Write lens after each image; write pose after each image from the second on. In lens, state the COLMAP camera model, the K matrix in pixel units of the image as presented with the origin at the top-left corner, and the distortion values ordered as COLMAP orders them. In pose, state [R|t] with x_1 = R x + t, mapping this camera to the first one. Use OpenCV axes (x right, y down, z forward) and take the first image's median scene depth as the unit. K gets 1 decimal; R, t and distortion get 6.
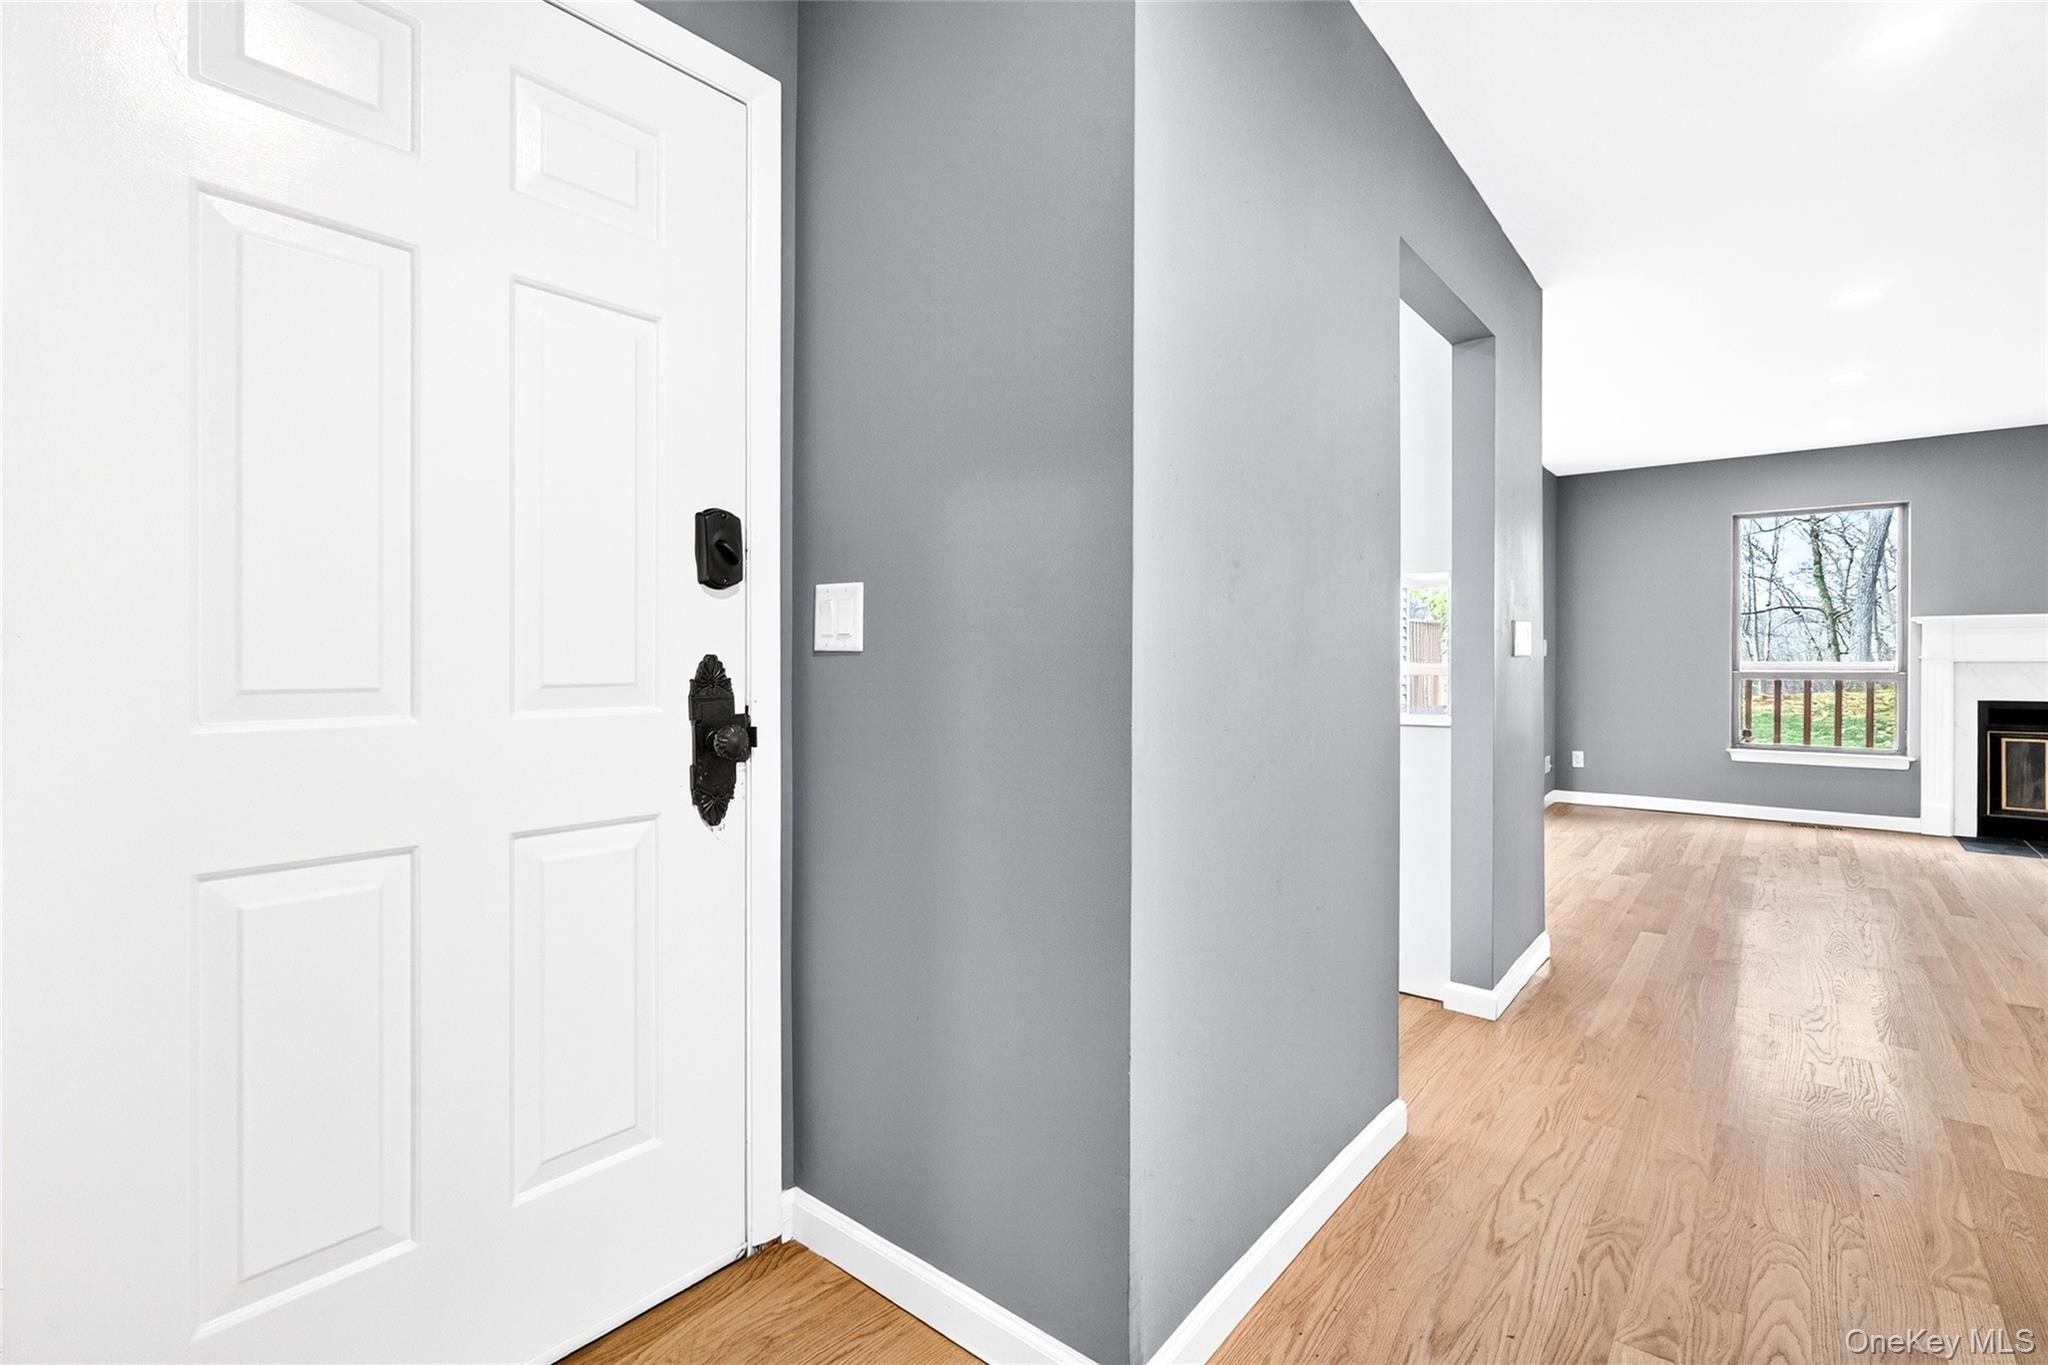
lens RADIAL K [[949.6, 0, 1030.7], [0, 949.6, 665.3], [0, 0, 1]] dist [-0.003171, 0.001898]
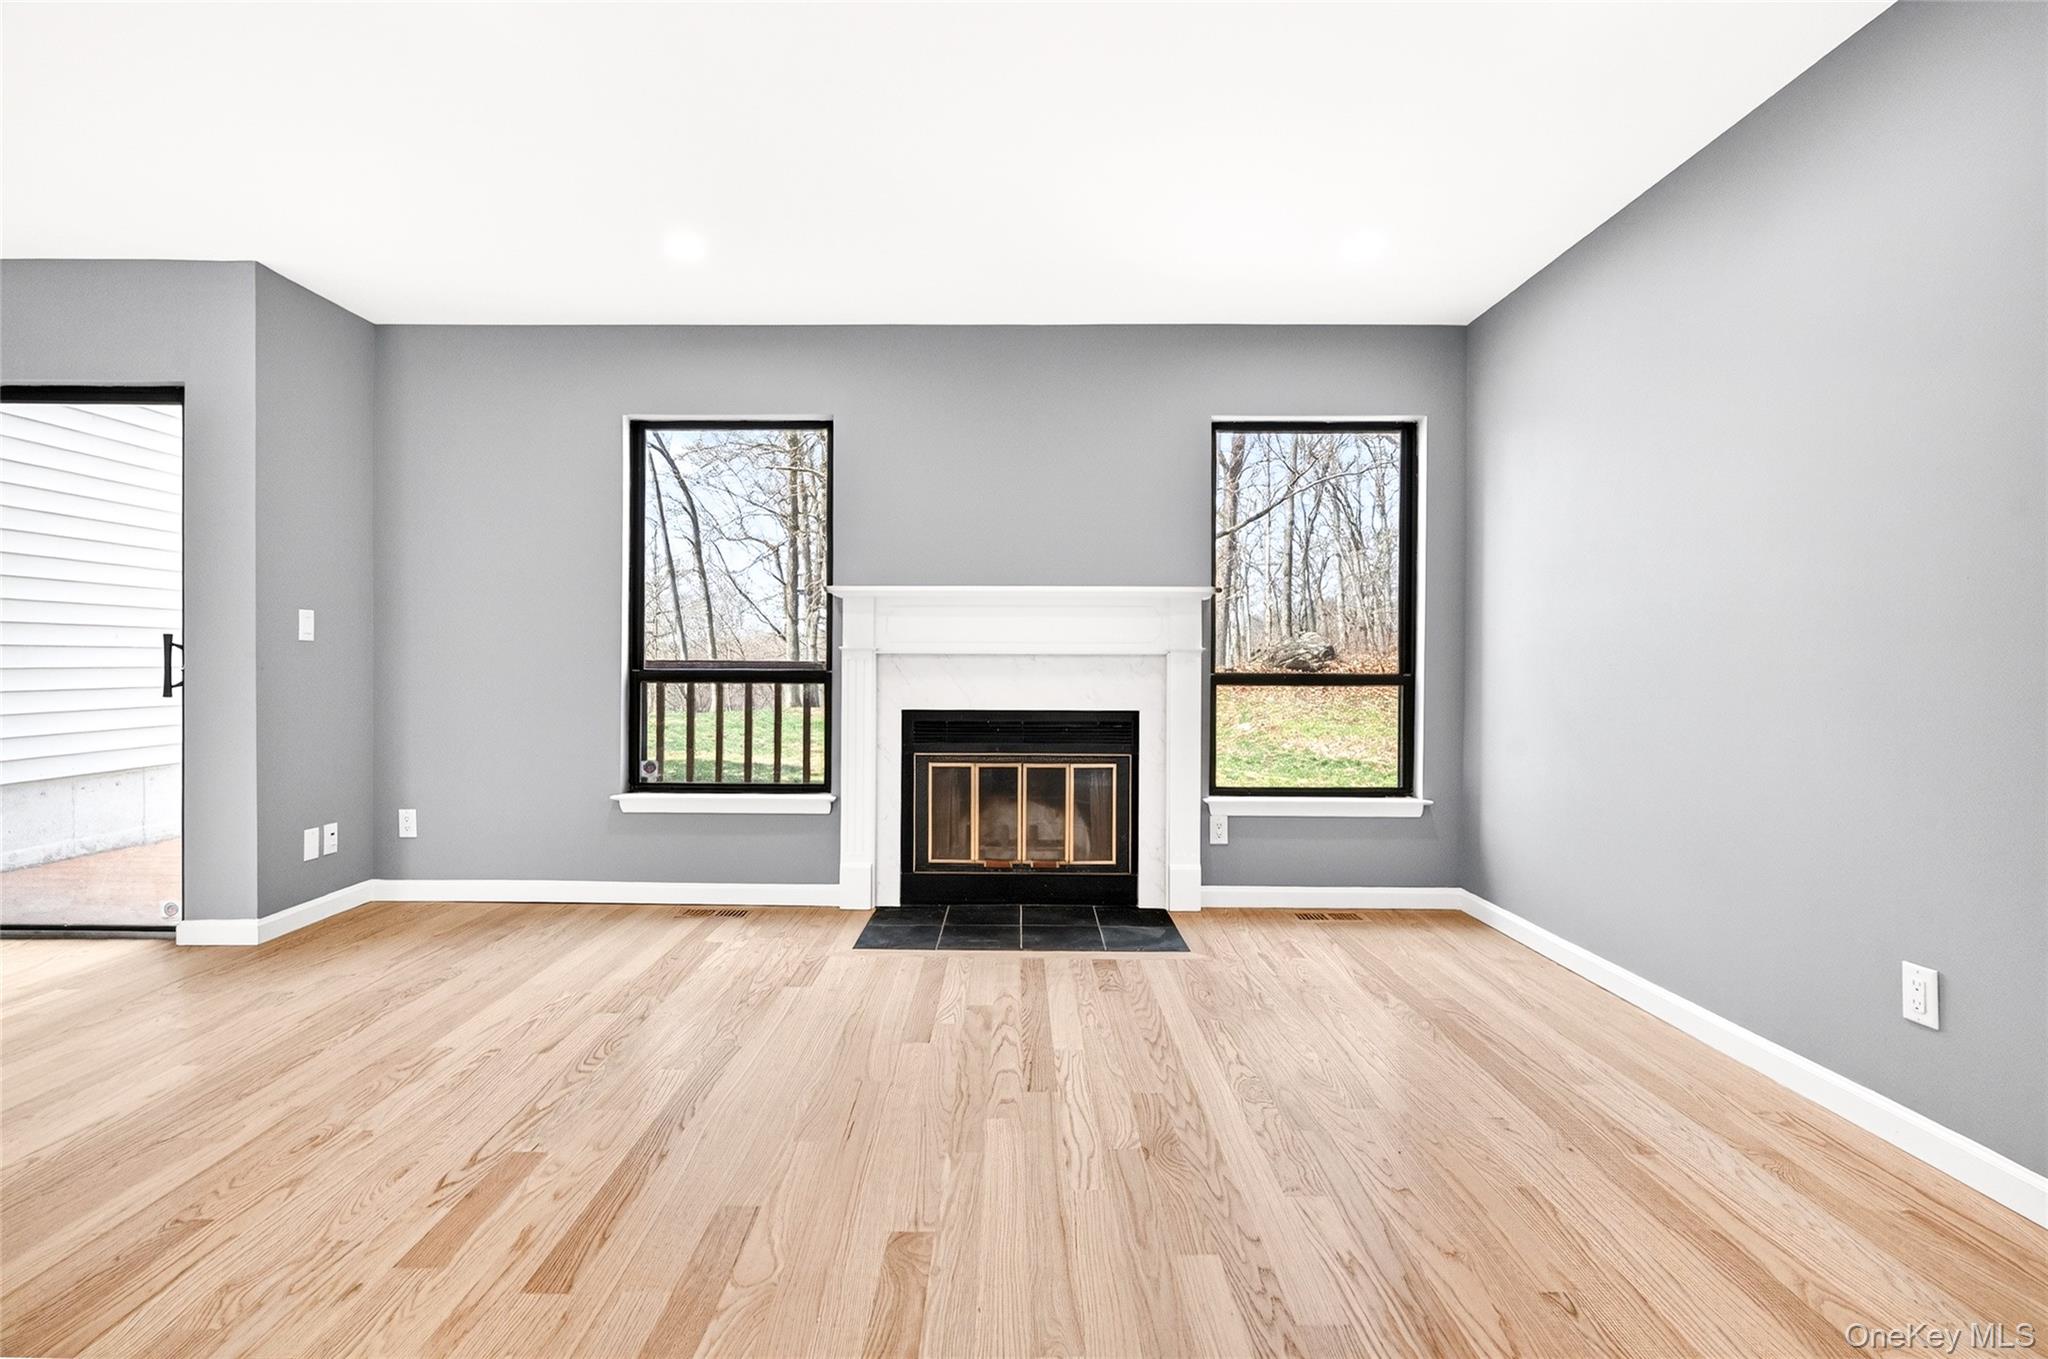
lens RADIAL K [[949.6, 0, 999.8], [0, 949.6, 670.5], [0, 0, 1]] dist [-0.003171, 0.001898]
pose [[0.784399, 0.002428, 0.620252, 0.887133], [-0.000889, 0.999996, -0.002790, 0.014485], [-0.620256, 0.001637, 0.784398, 0.581276]]
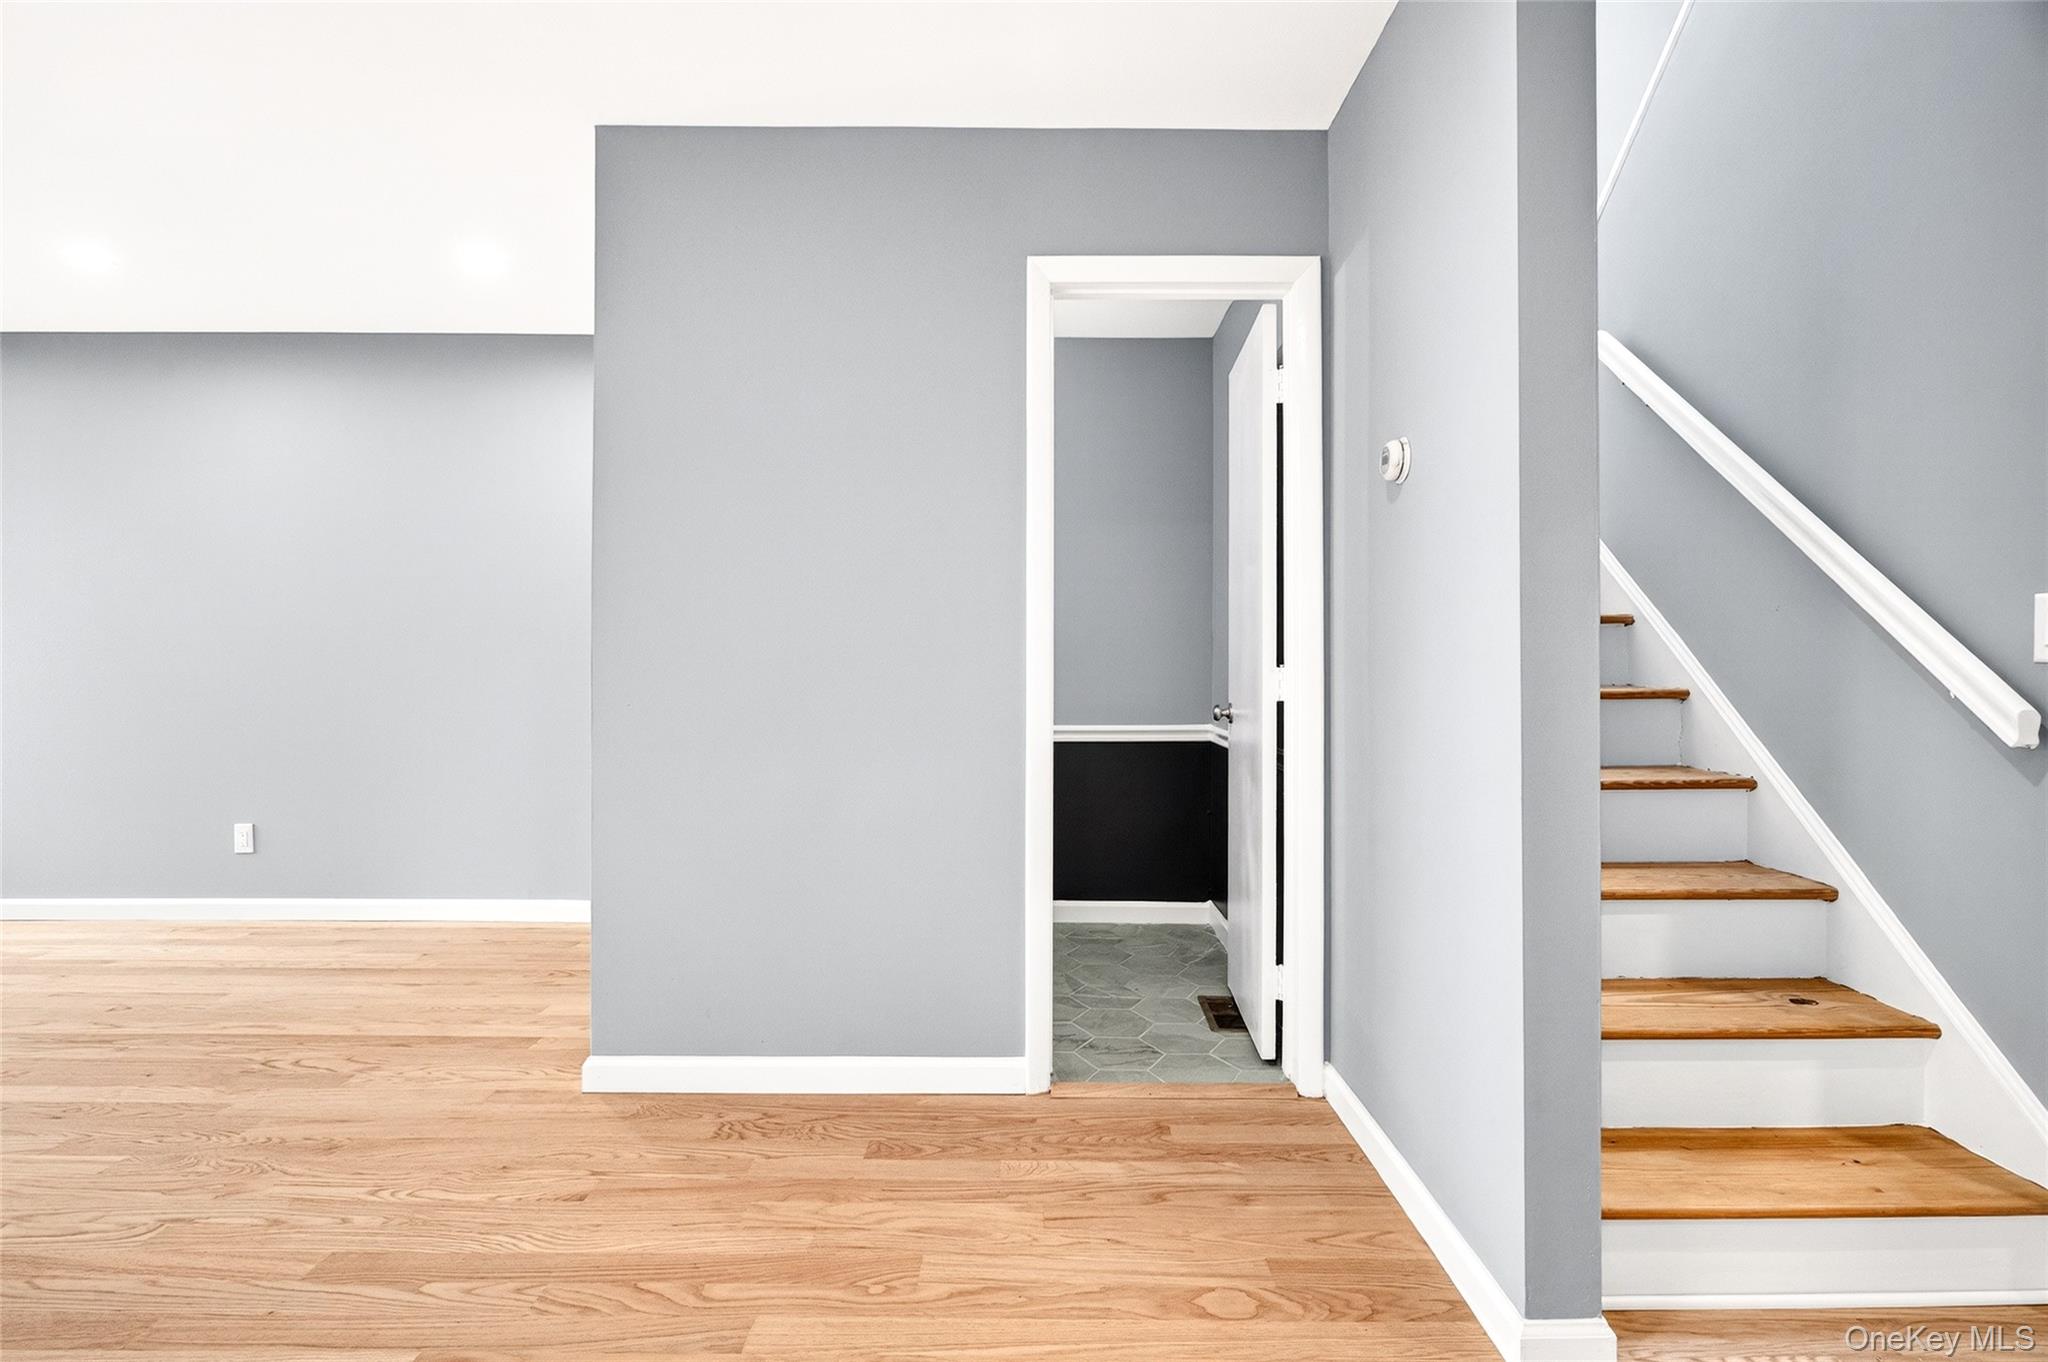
lens RADIAL K [[949.6, 0, 1047.9], [0, 949.6, 655.9], [0, 0, 1]] dist [-0.003171, 0.001898]
pose [[-0.633865, 0.004442, 0.773431, 0.277330], [0.003351, 0.999990, -0.002997, -0.002810], [-0.773436, 0.000692, -0.633874, 0.648061]]
